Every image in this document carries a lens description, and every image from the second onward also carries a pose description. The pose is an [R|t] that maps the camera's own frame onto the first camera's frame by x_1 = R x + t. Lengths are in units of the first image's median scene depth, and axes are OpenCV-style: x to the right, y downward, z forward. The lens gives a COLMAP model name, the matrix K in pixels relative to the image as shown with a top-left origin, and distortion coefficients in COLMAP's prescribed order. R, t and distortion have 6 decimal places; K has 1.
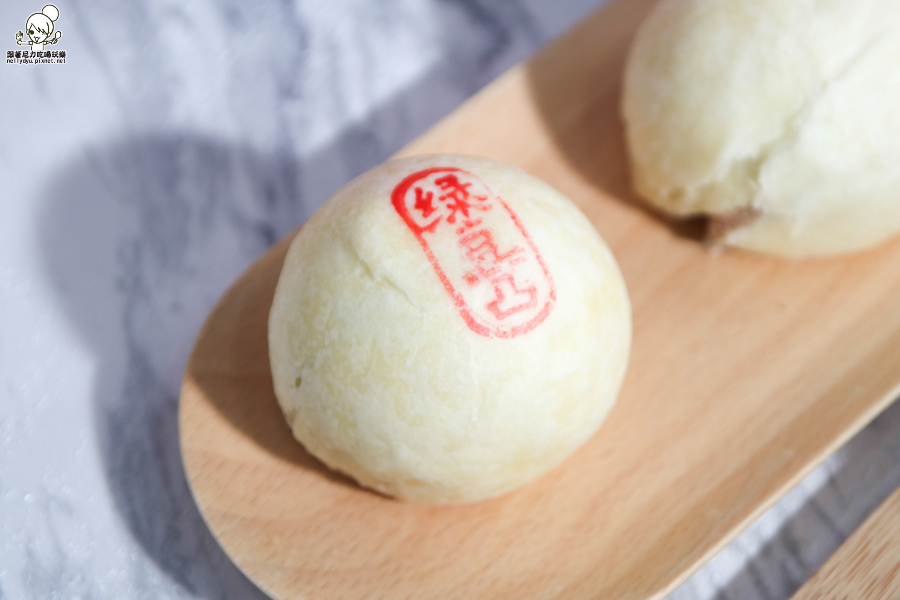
lens RADIAL K [[2751.7, 0, 454.6], [0, 2751.7, 294.7], [0, 0, 1]] dist [0.048013, 0.000000]
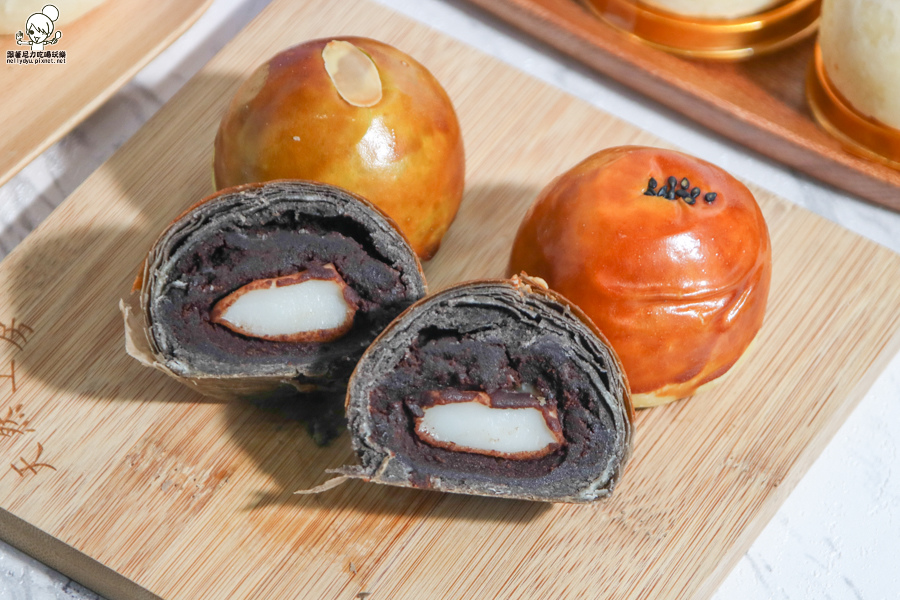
lens RADIAL K [[3090.4, 0, 471.1], [0, 3090.4, 352.3], [0, 0, 1]] dist [0.238905, 0.000000]
pose [[0.984728, -0.109234, 0.135569, 0.123454], [0.120073, 0.989965, -0.074511, 0.300899], [-0.126069, 0.089651, 0.987962, -0.583496]]
